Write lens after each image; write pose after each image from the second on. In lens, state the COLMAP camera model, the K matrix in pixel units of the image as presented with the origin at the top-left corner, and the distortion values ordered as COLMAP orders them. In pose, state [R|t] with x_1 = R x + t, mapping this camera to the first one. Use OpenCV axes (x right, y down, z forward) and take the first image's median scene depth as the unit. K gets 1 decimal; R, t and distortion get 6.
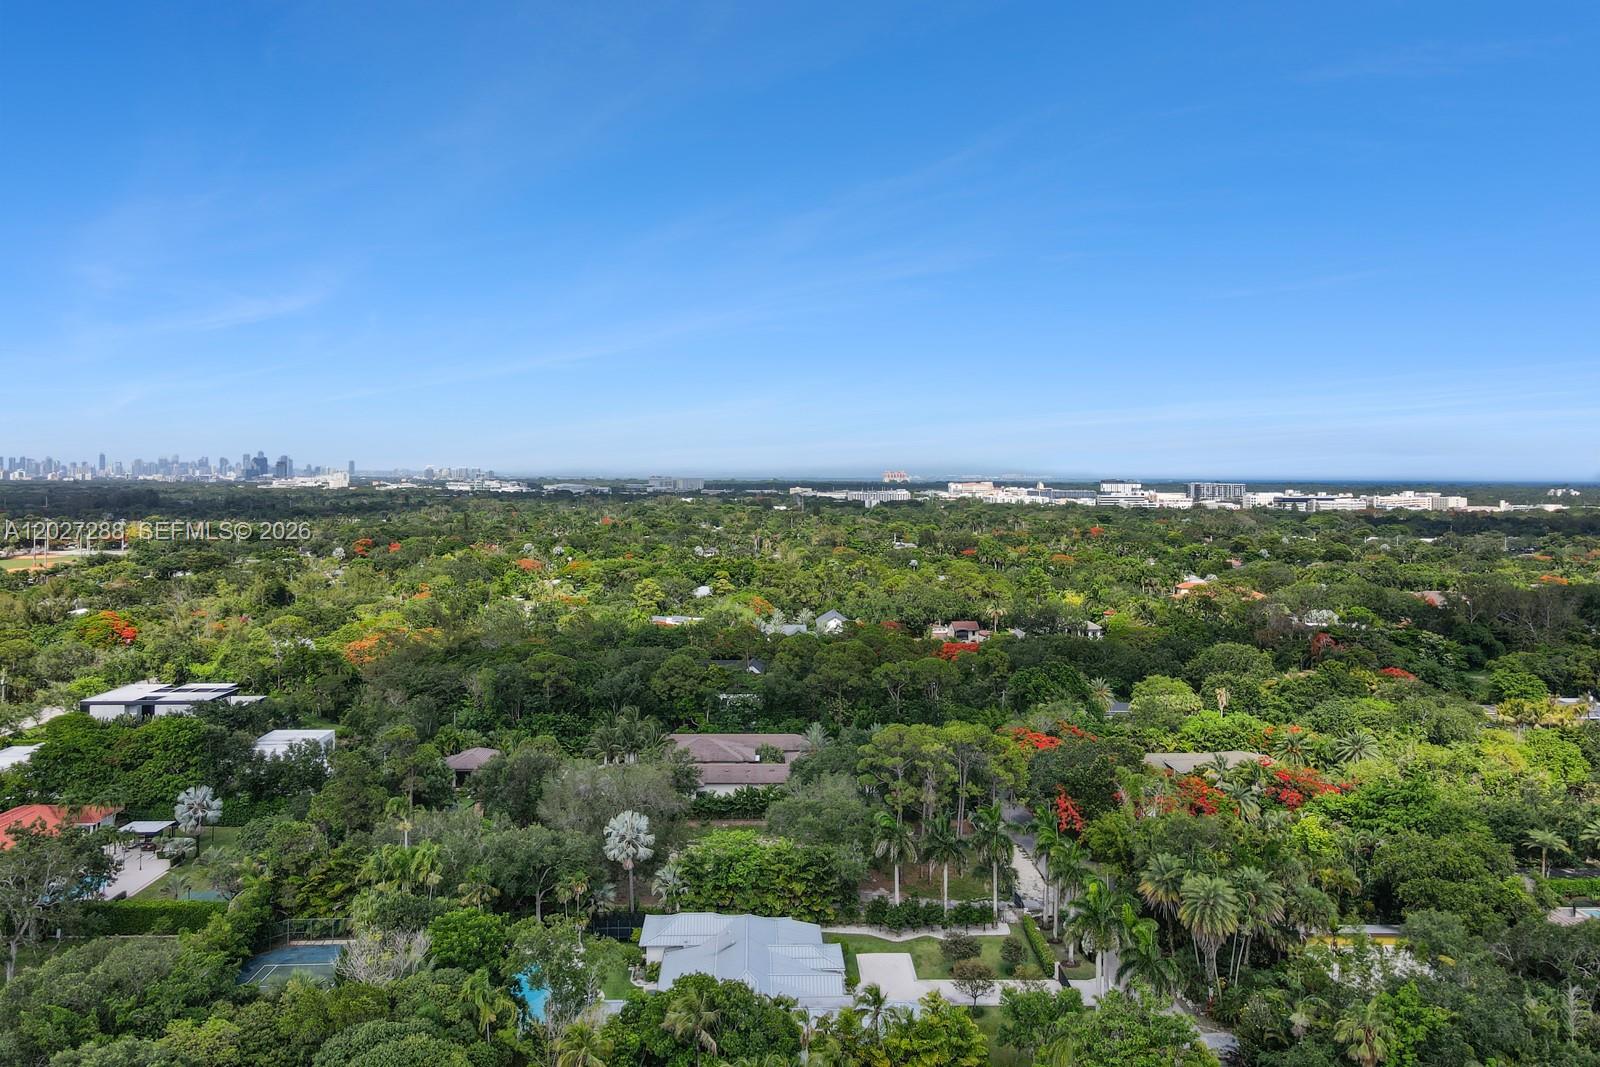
lens RADIAL K [[1148.0, 0, 794.0], [0, 1148.0, 495.6], [0, 0, 1]] dist [0.016658, 0.002315]
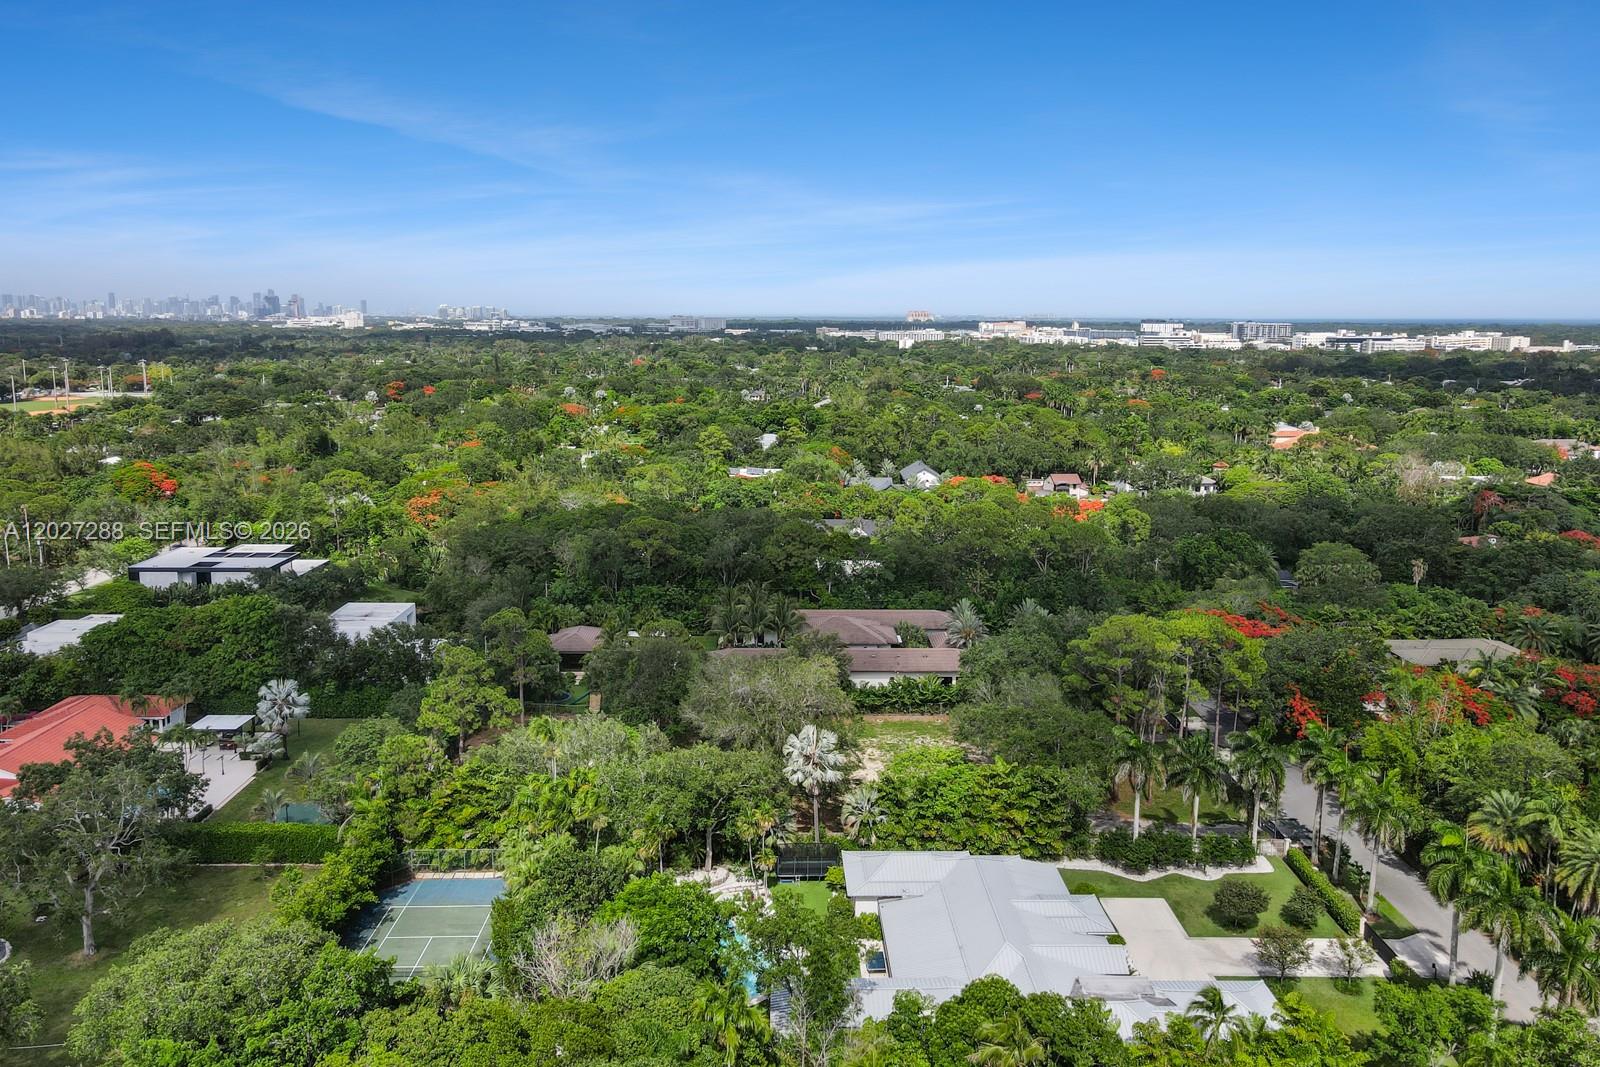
lens RADIAL K [[1164.4, 0, 800.0], [0, 1164.4, 533.5], [0, 0, 1]] dist [-0.017237, 0.059124]
pose [[0.999875, 0.002916, -0.015527, -0.062362], [-0.000272, 0.985850, 0.167627, 0.000325], [0.015796, -0.167602, 0.985728, 0.092405]]
